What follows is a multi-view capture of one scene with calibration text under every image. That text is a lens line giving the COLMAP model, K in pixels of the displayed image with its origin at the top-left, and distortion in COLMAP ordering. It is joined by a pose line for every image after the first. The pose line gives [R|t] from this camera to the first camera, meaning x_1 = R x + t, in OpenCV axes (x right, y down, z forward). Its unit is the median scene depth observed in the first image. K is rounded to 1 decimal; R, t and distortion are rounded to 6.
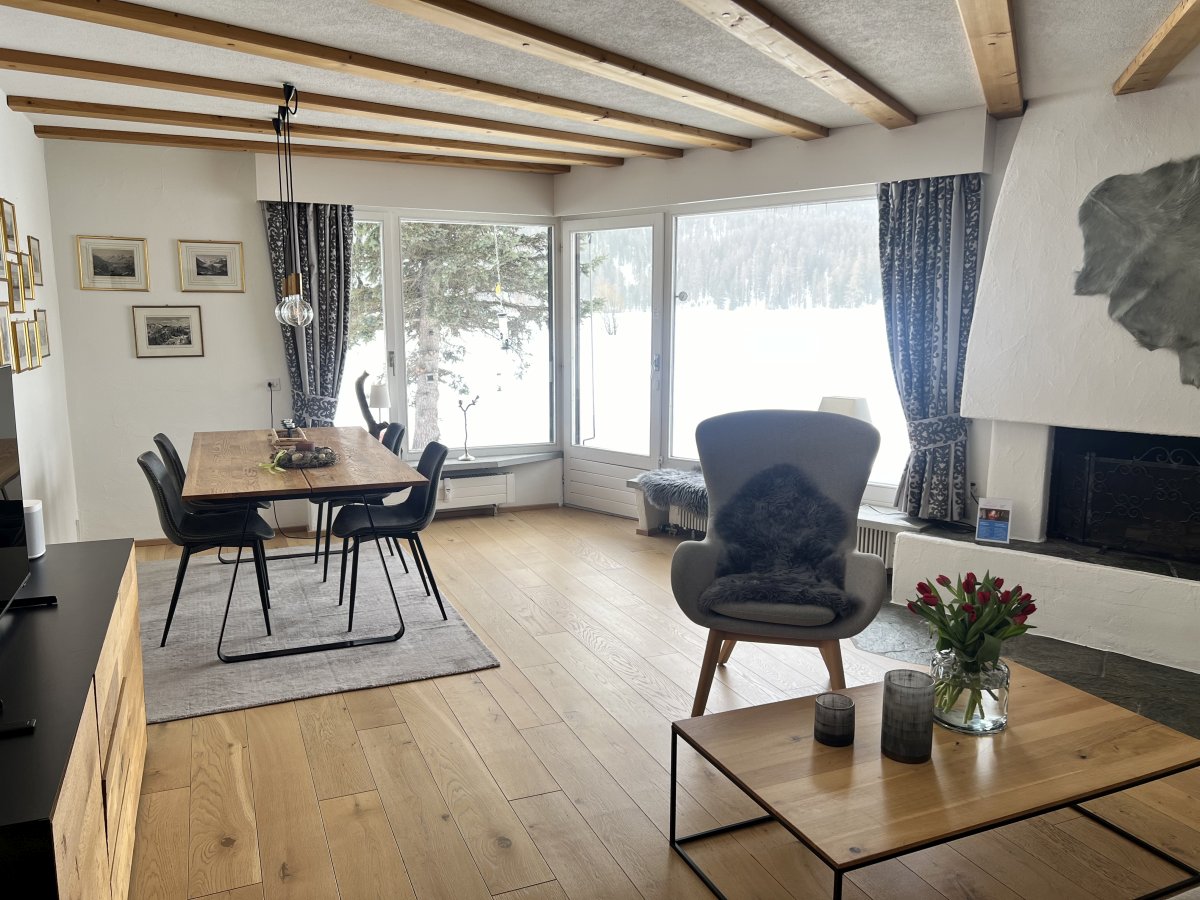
lens RADIAL K [[889.9, 0, 600.0], [0, 889.9, 450.0], [0, 0, 1]] dist [0.074214, -0.098317]
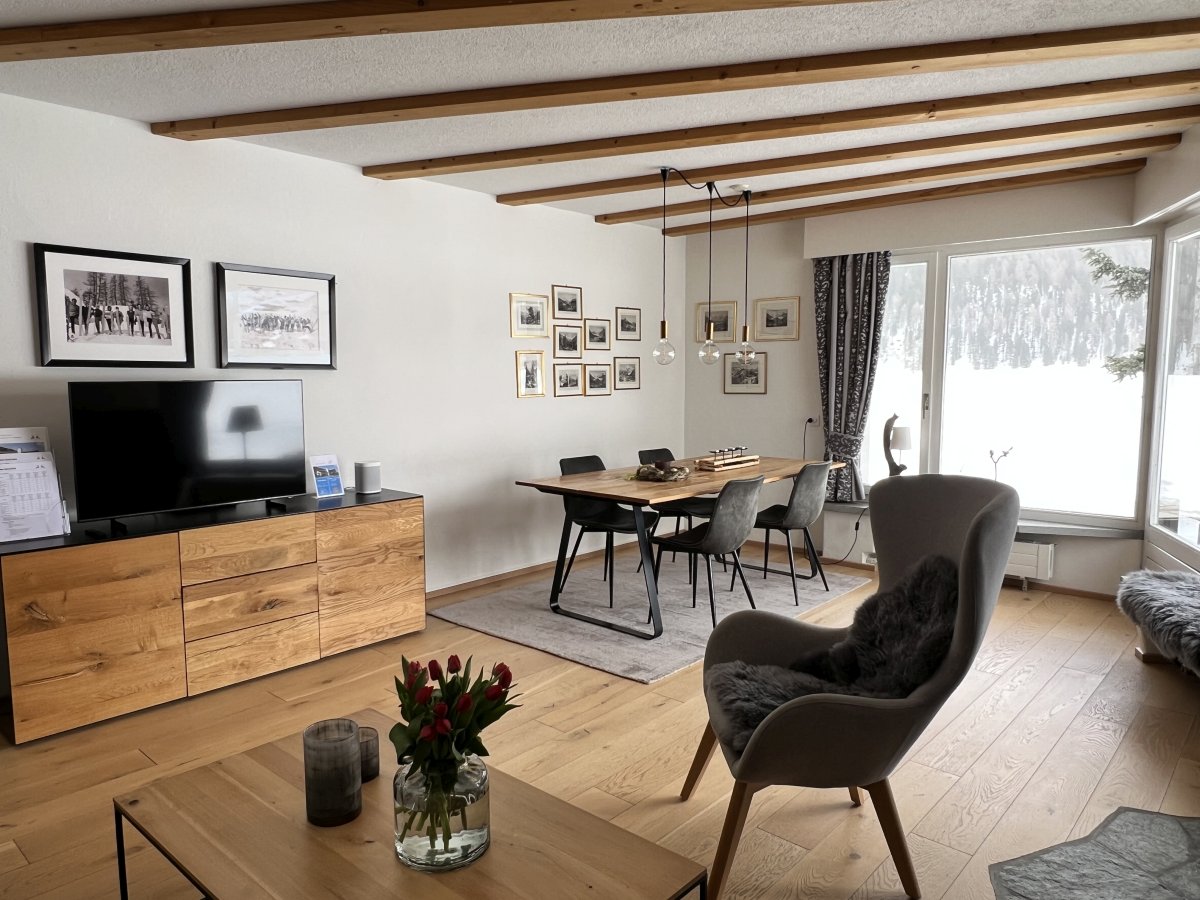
lens RADIAL K [[822.8, 0, 600.0], [0, 822.8, 450.0], [0, 0, 1]] dist [0.005724, 0.000094]
pose [[0.421529, 0.081651, -0.903131, 0.469332], [-0.131467, 0.990919, 0.028227, -0.031711], [0.897234, 0.106834, 0.428436, 0.338353]]
